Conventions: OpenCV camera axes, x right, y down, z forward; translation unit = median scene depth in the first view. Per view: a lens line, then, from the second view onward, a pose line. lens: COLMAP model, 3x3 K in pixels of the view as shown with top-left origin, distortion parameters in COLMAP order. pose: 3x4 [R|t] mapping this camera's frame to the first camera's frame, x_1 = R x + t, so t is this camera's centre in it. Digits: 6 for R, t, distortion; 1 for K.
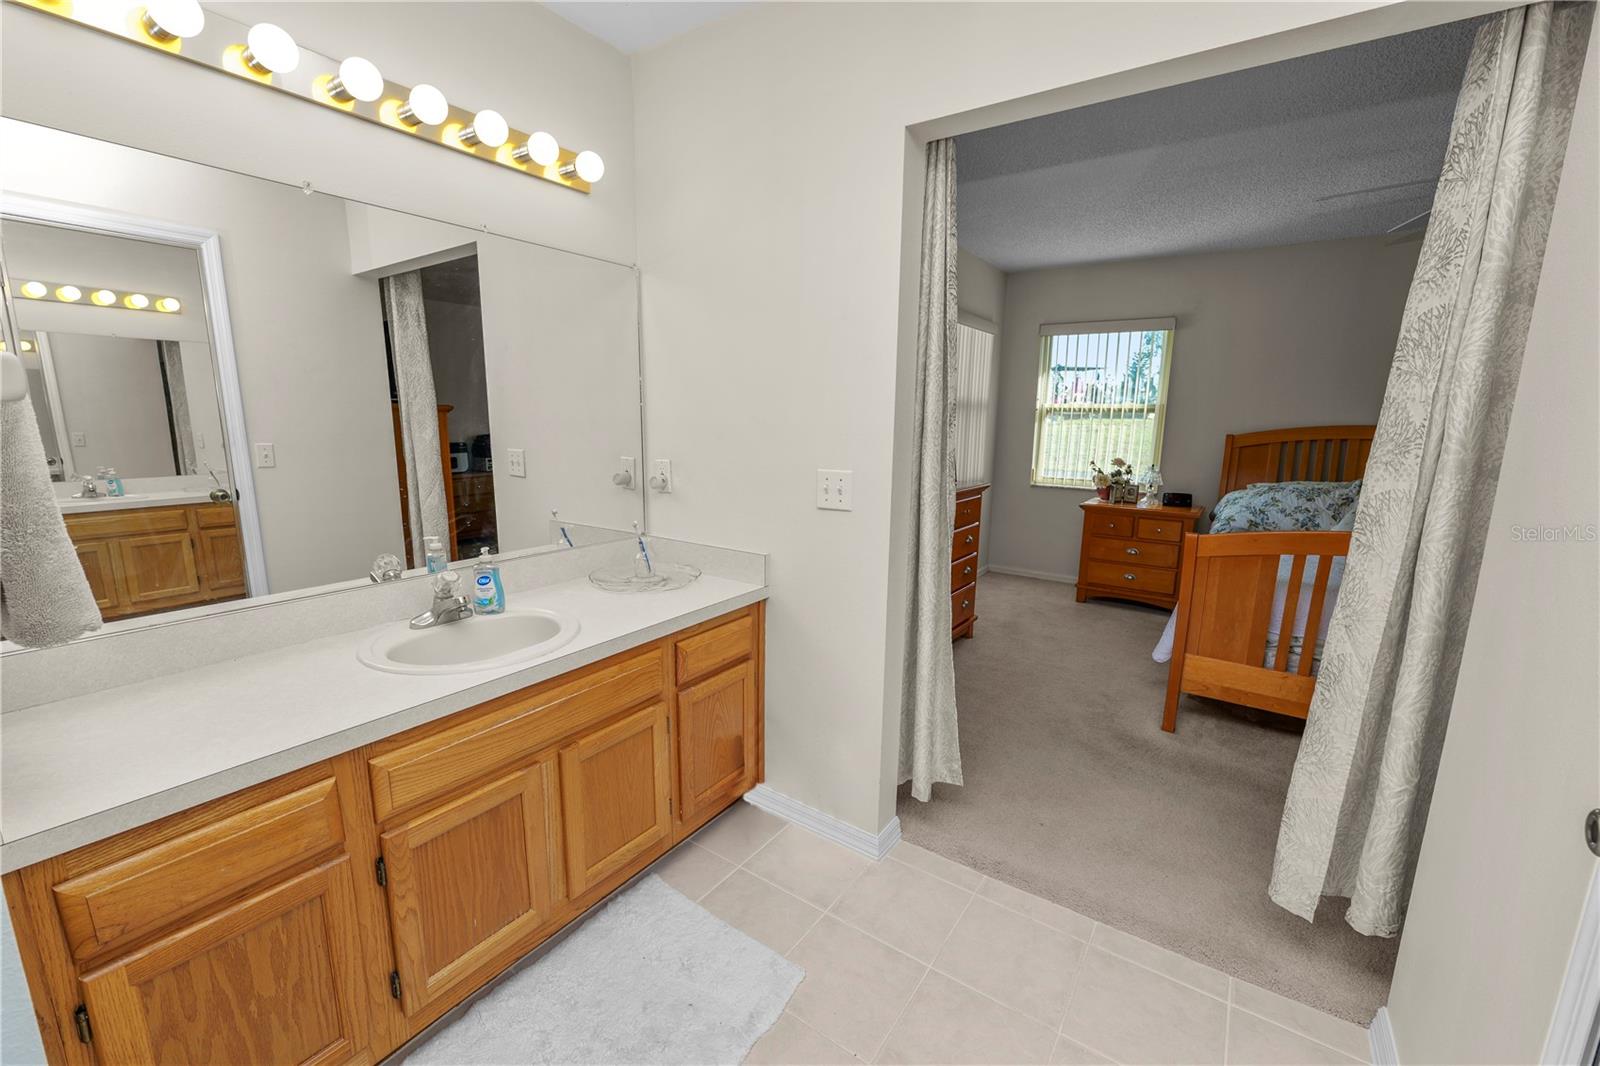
lens RADIAL K [[650.6, 0, 798.0], [0, 650.6, 531.6], [0, 0, 1]] dist [-0.014612, 0.002384]
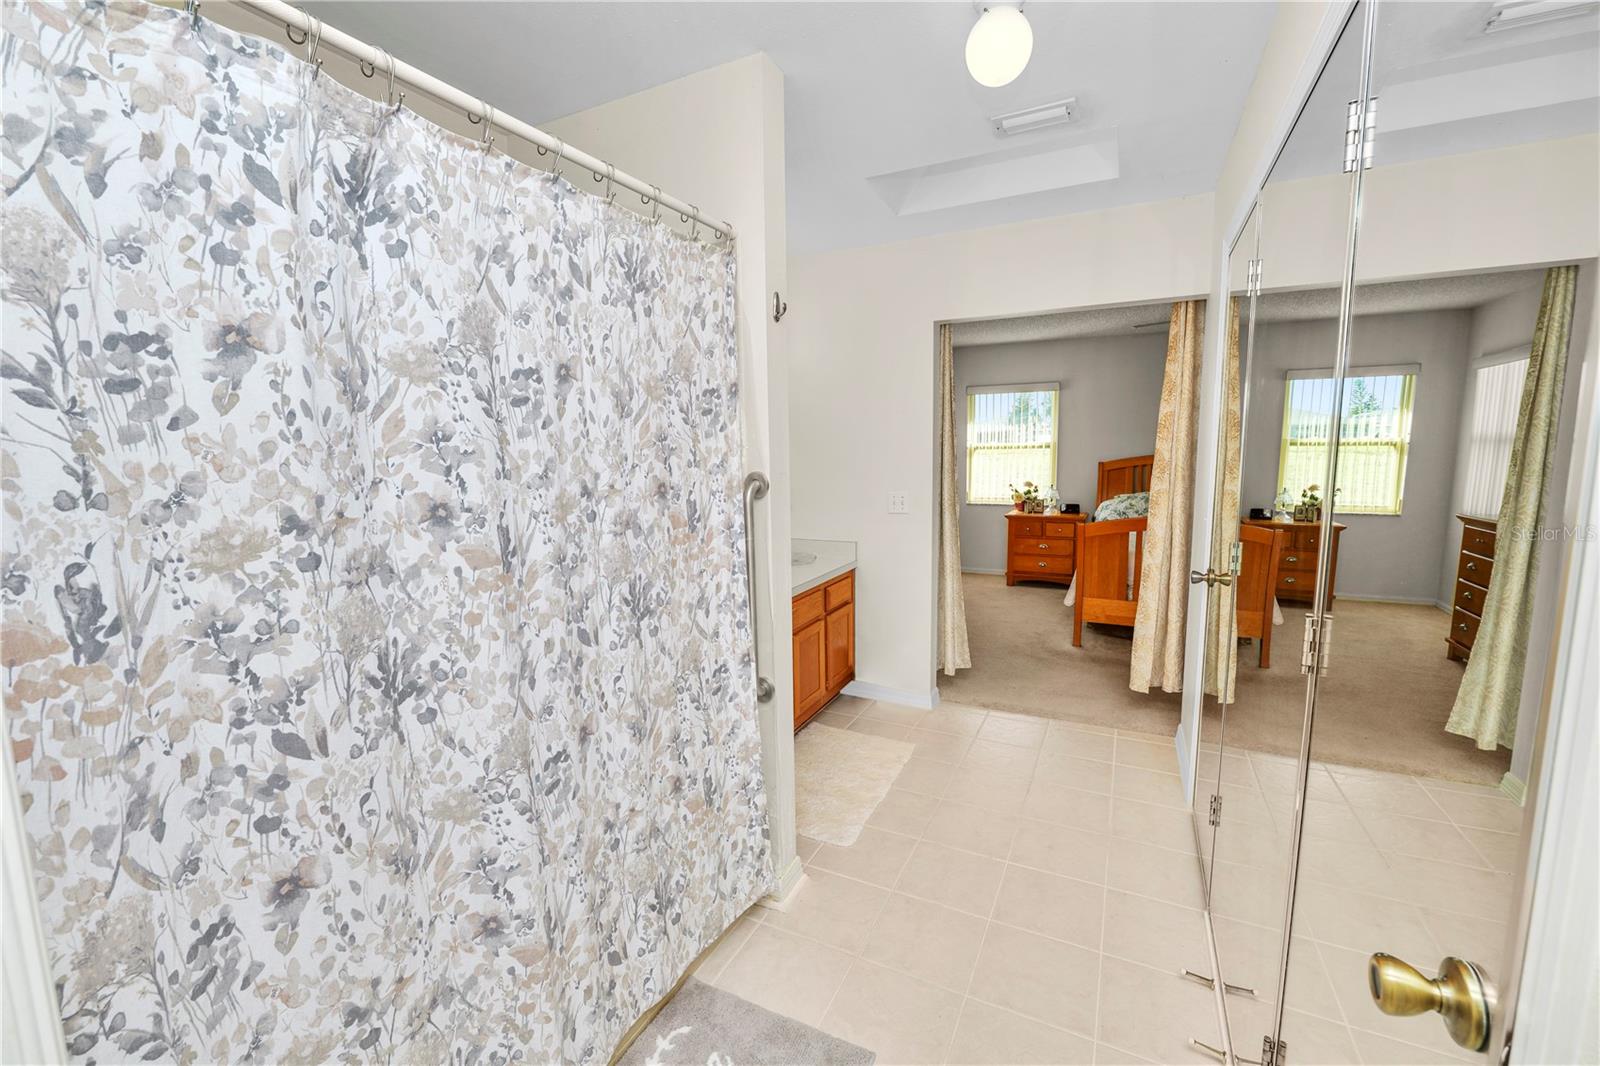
lens RADIAL K [[650.6, 0, 798.0], [0, 650.6, 531.6], [0, 0, 1]] dist [-0.014612, 0.002384]
pose [[0.989557, -0.048609, 0.135700, -0.267795], [0.055794, 0.997207, -0.049655, 0.051509], [-0.132907, 0.056708, 0.989505, -0.436959]]
